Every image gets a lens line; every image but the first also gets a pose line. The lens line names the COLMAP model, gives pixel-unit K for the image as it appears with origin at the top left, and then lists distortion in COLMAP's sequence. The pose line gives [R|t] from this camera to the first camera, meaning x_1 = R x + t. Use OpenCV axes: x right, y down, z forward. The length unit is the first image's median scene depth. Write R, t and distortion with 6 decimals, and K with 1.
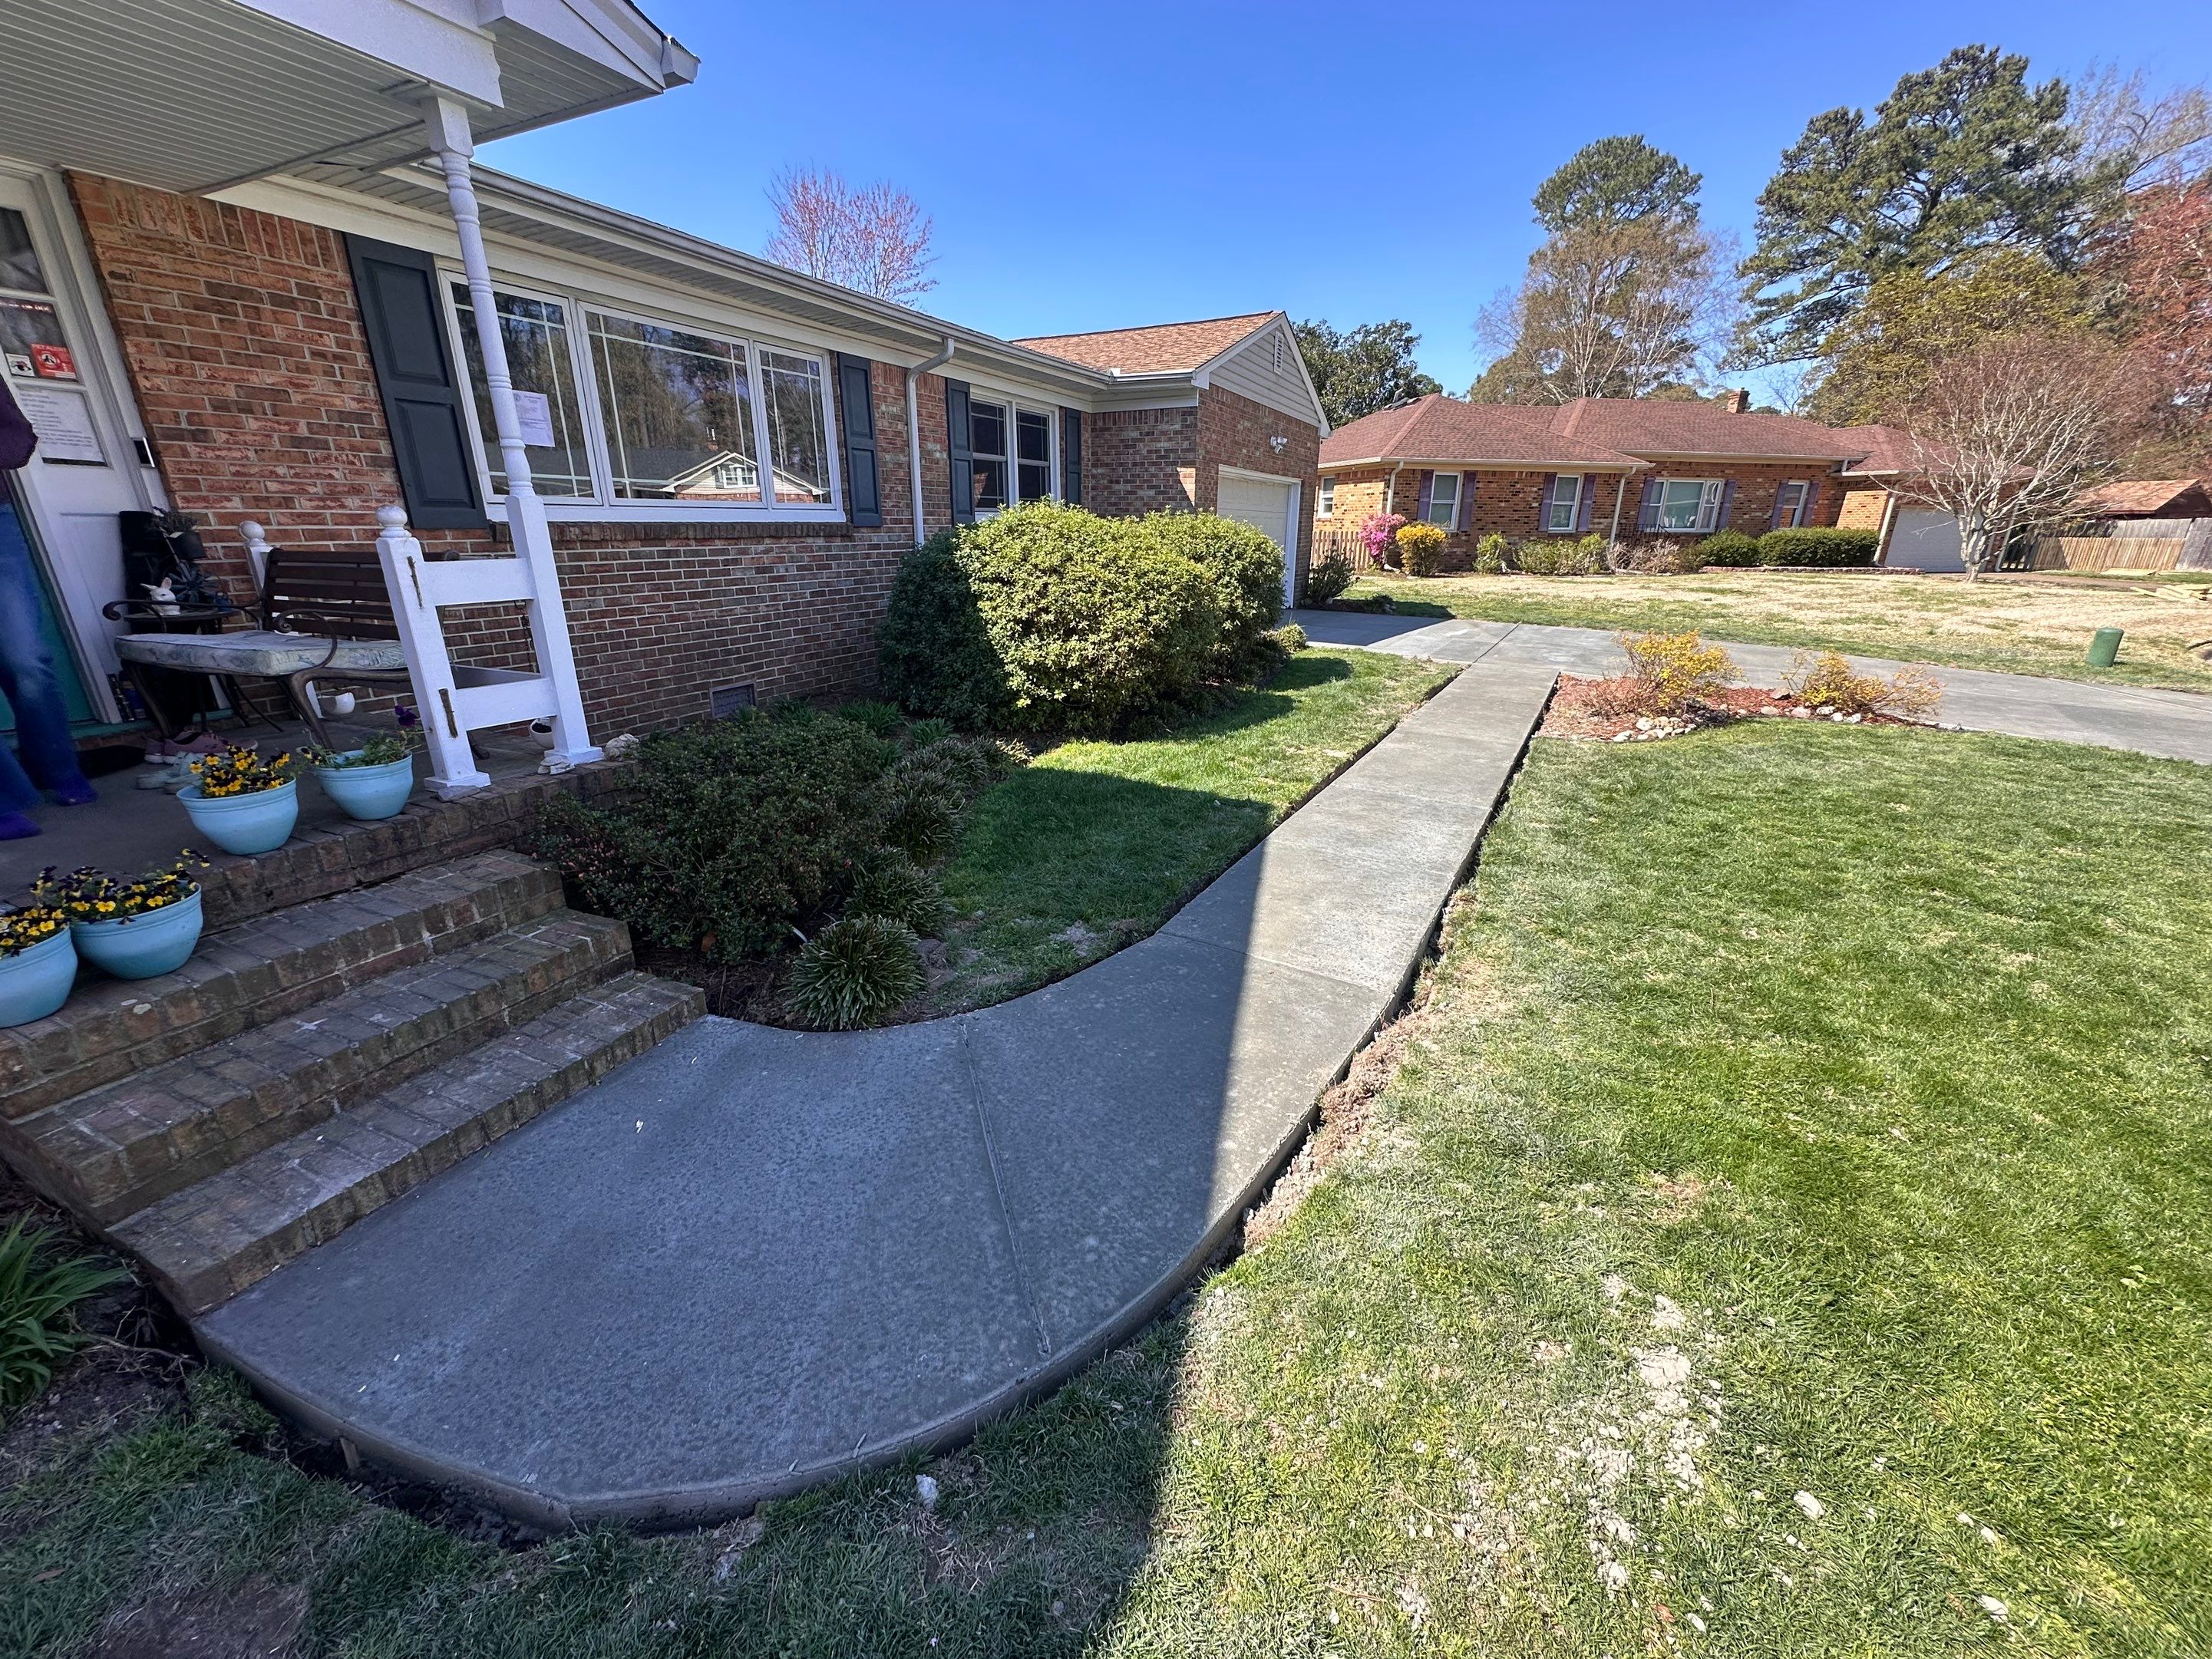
lens RADIAL K [[880.0, 0, 1104.5], [0, 880.0, 869.4], [0, 0, 1]] dist [-0.022917, 0.011184]
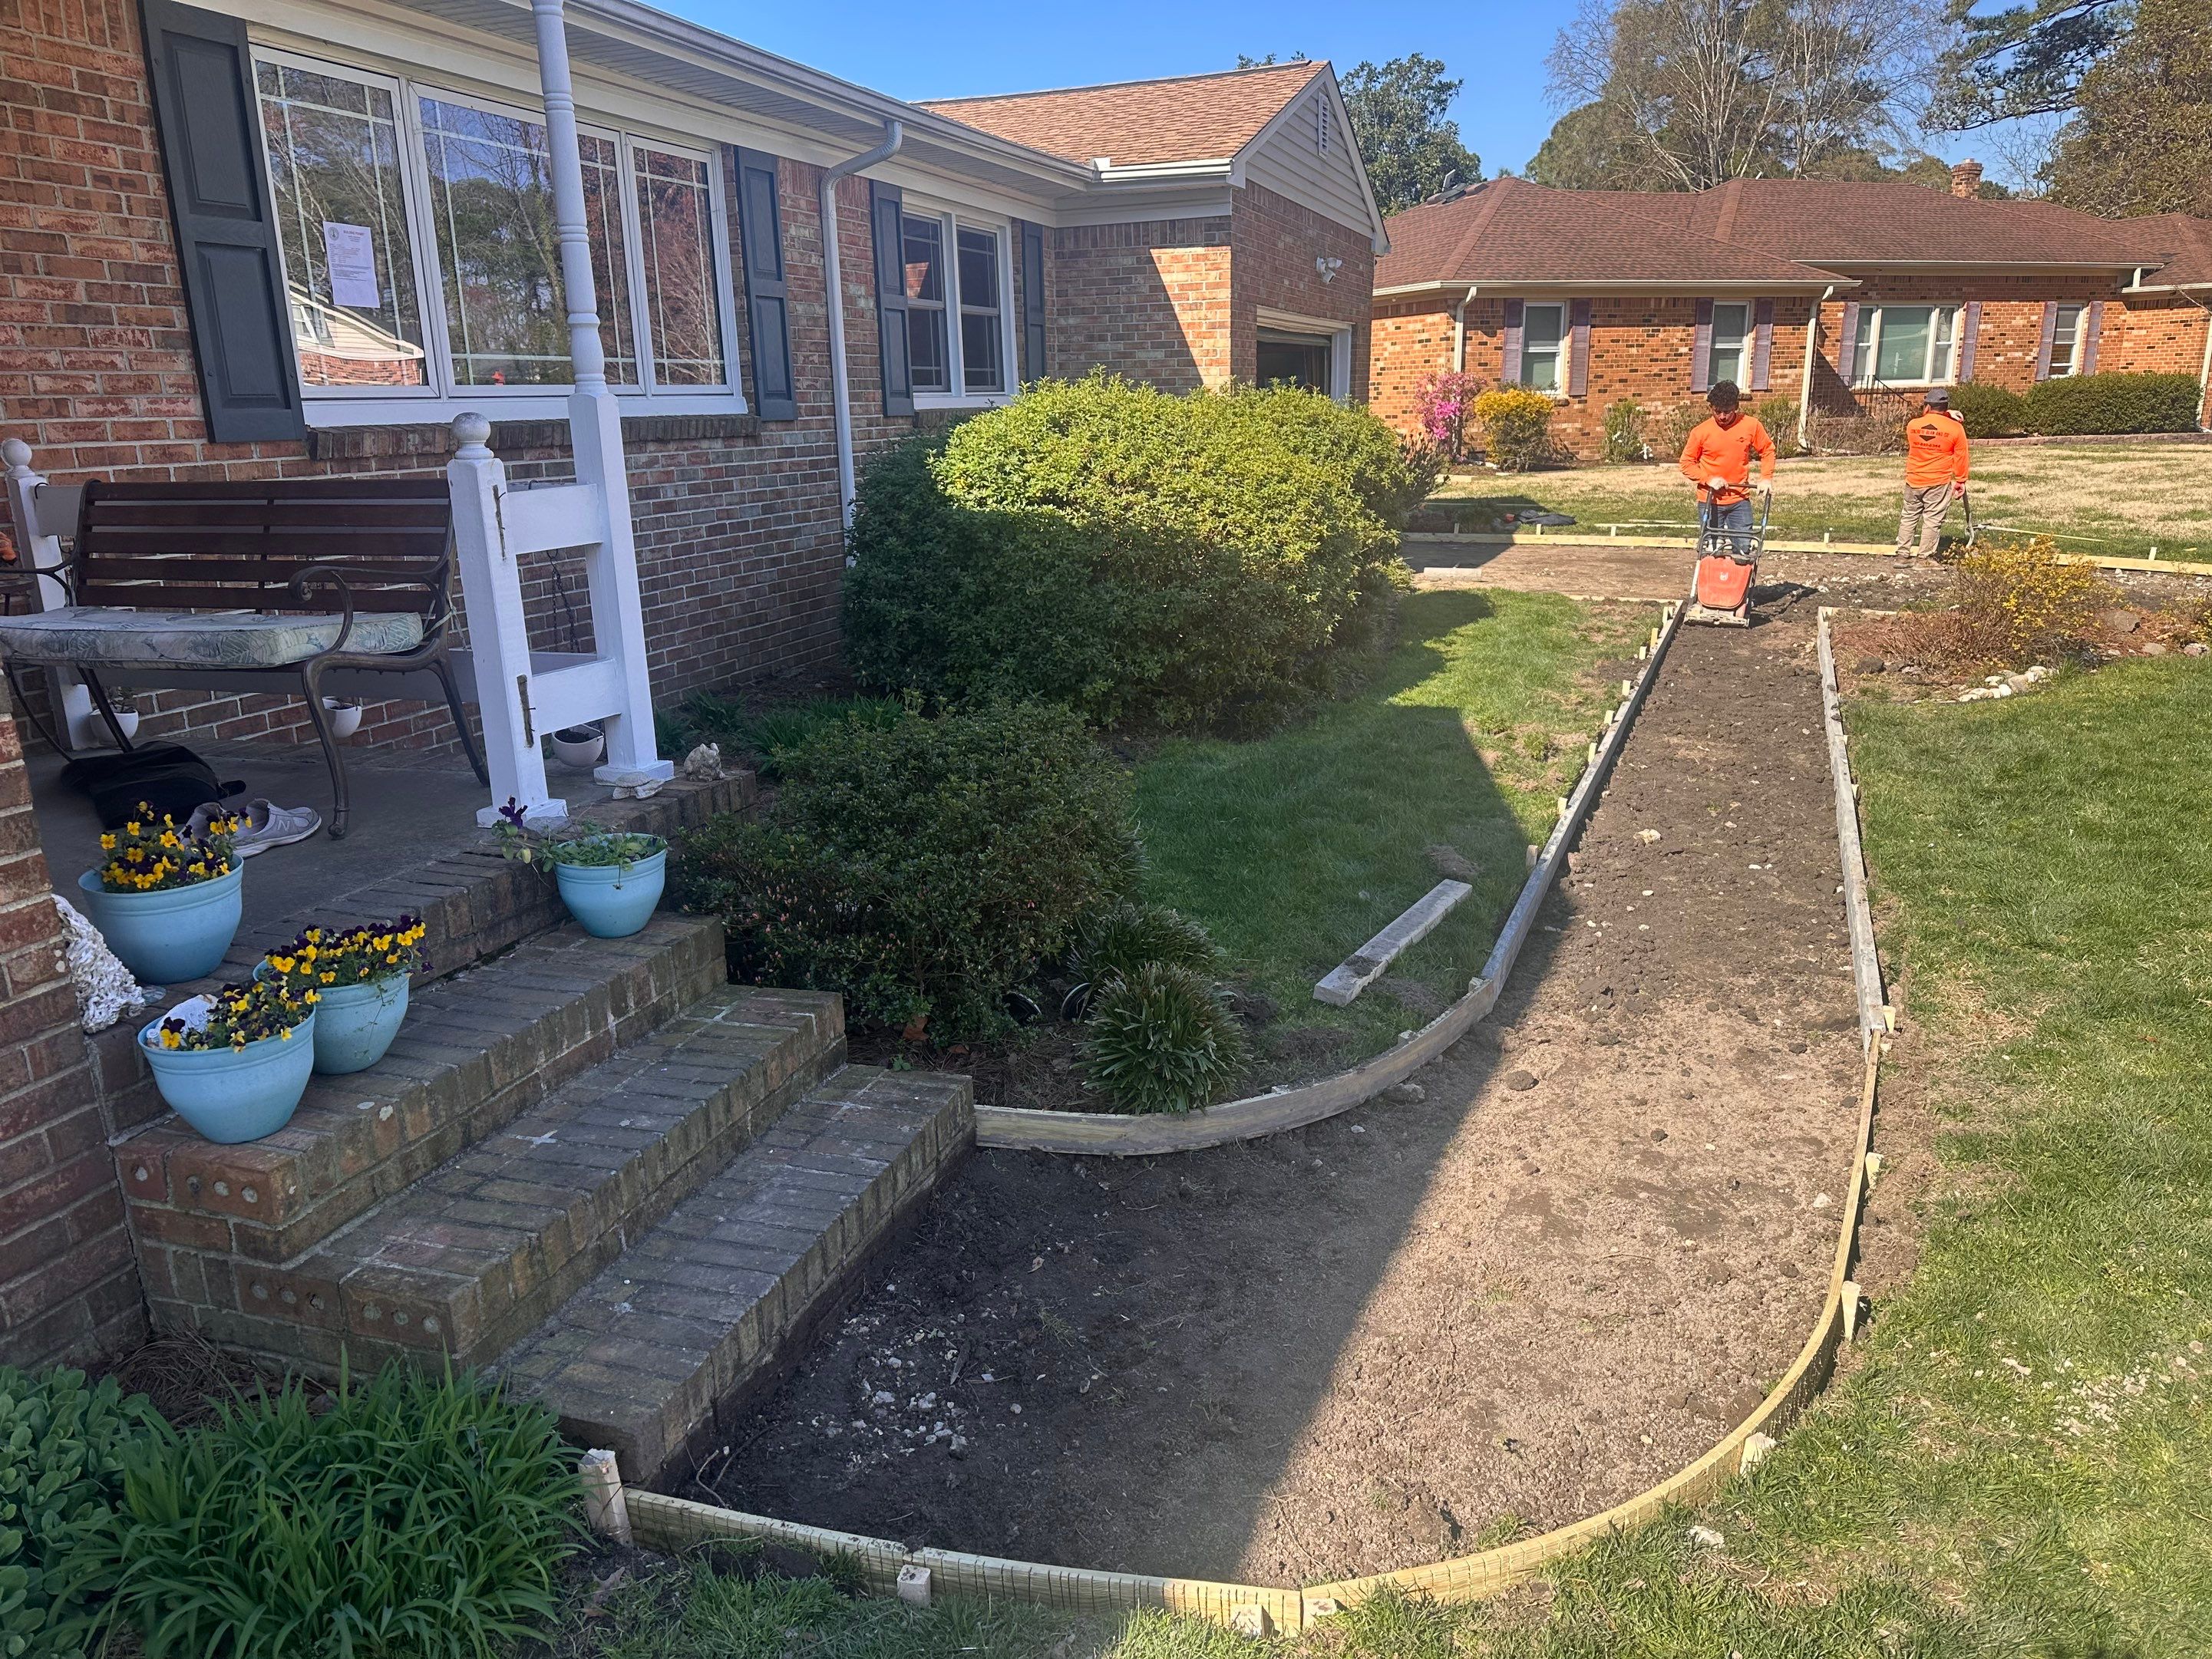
lens RADIAL K [[1604.8, 0, 1056.1], [0, 1604.8, 924.8], [0, 0, 1]] dist [0.004697, -0.003194]
pose [[0.991744, -0.062184, 0.112149, -0.296442], [0.068392, 0.996283, -0.052375, 0.048075], [-0.108475, 0.059612, 0.992310, -0.165085]]
